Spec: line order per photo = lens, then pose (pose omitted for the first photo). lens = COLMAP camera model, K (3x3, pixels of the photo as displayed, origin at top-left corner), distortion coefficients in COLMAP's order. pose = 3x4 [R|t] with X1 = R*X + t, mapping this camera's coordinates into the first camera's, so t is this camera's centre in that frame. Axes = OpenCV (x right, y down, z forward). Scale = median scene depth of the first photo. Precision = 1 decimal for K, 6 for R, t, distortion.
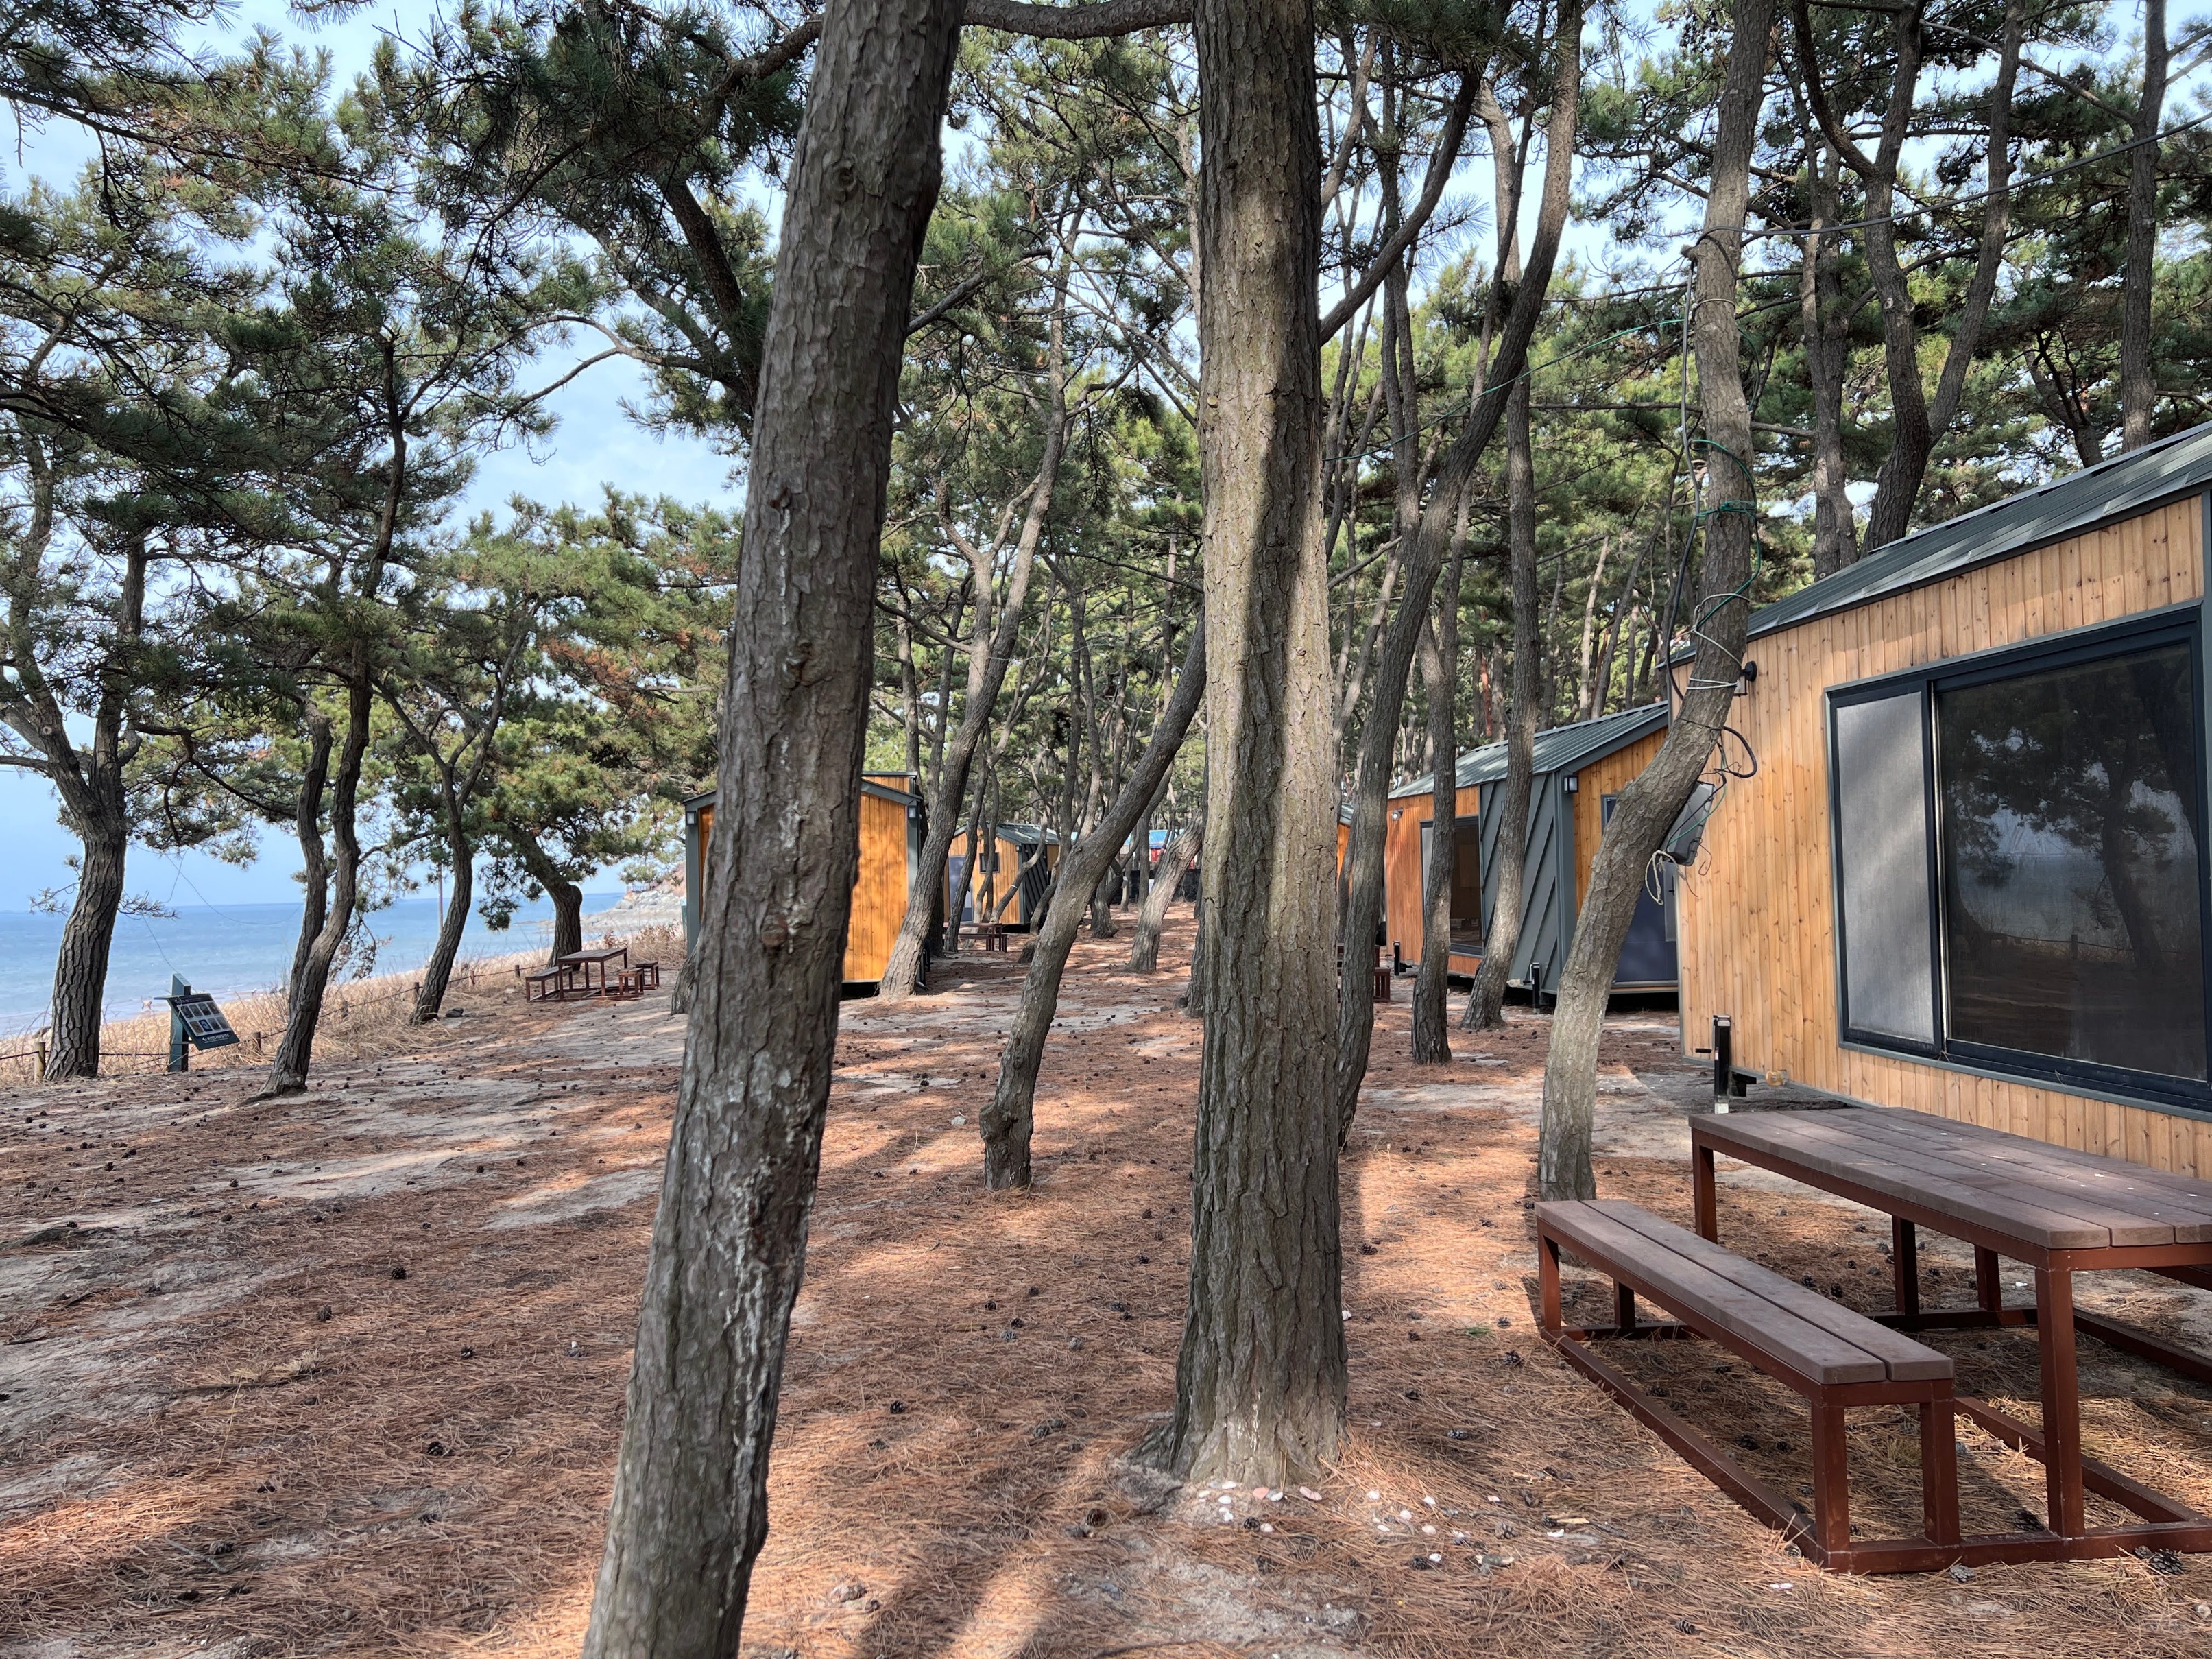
lens RADIAL K [[1701.1, 0, 1101.9], [0, 1701.1, 819.9], [0, 0, 1]] dist [0.078946, -0.094265]
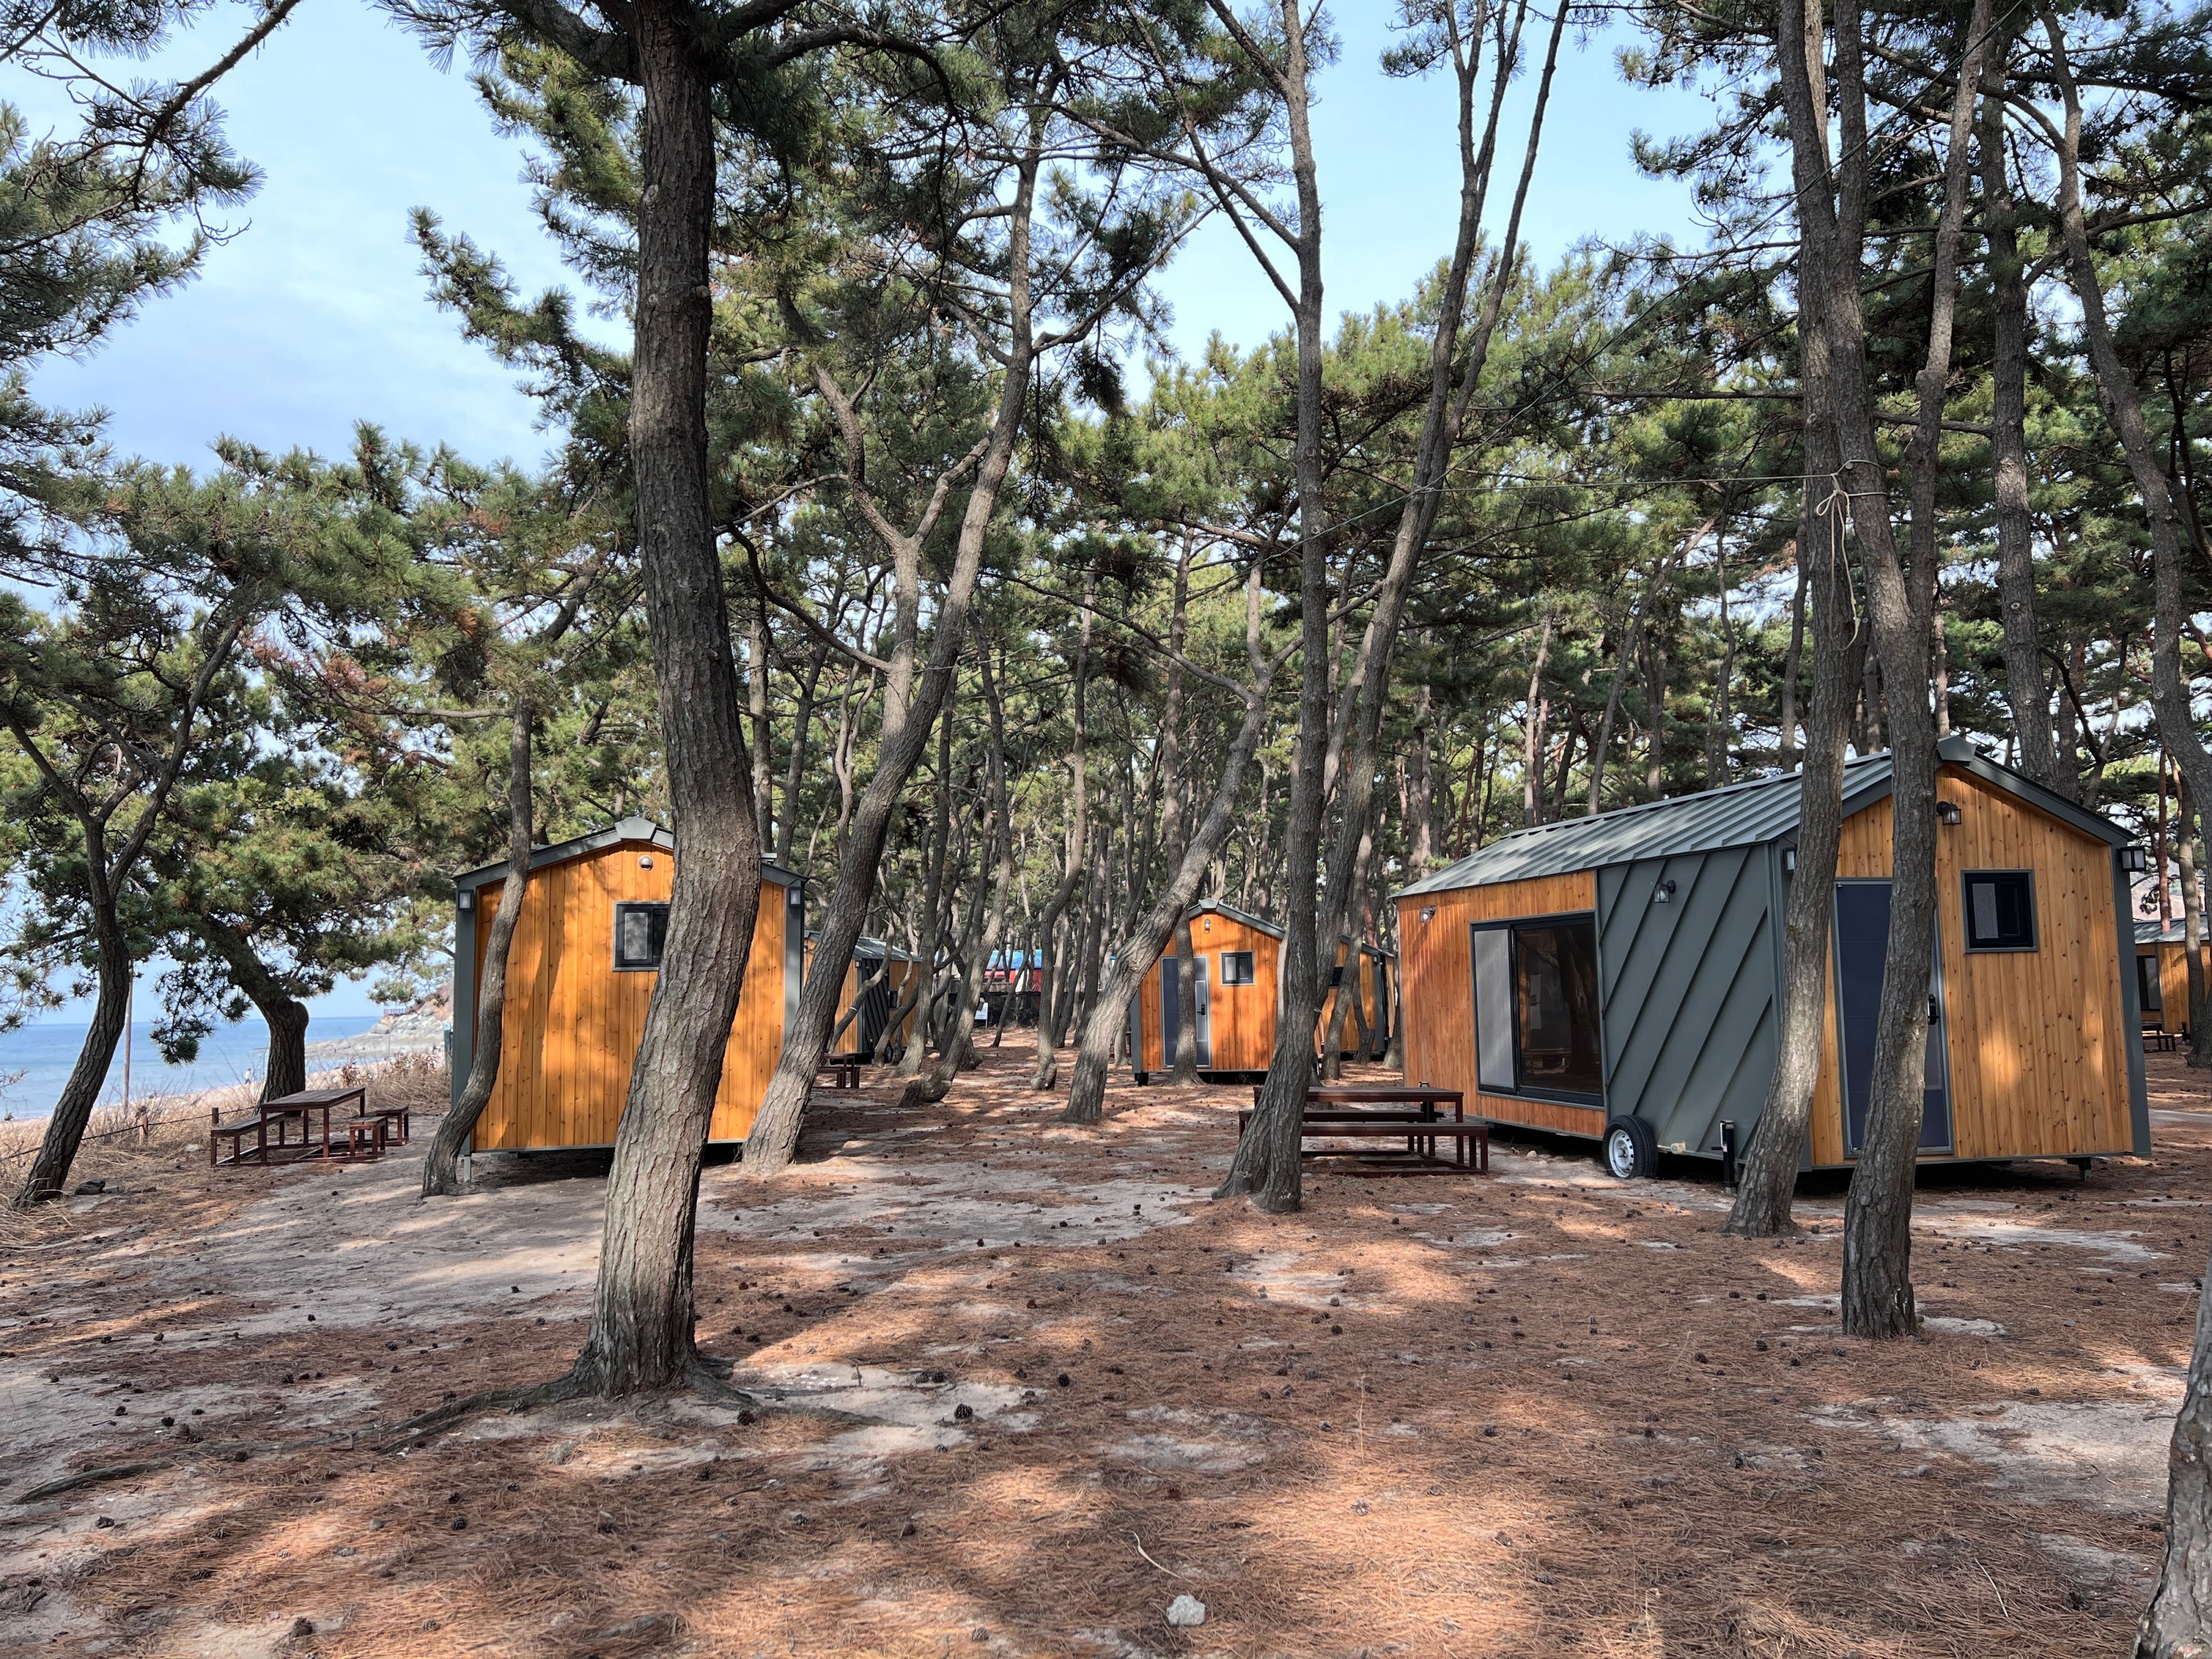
lens RADIAL K [[1665.6, 0, 1103.6], [0, 1665.6, 815.1], [0, 0, 1]] dist [0.024081, -0.001152]
pose [[0.991374, 0.022906, 0.129047, -0.064344], [-0.012536, 0.996667, -0.080604, 0.013354], [-0.130463, 0.078291, 0.988357, 0.262010]]
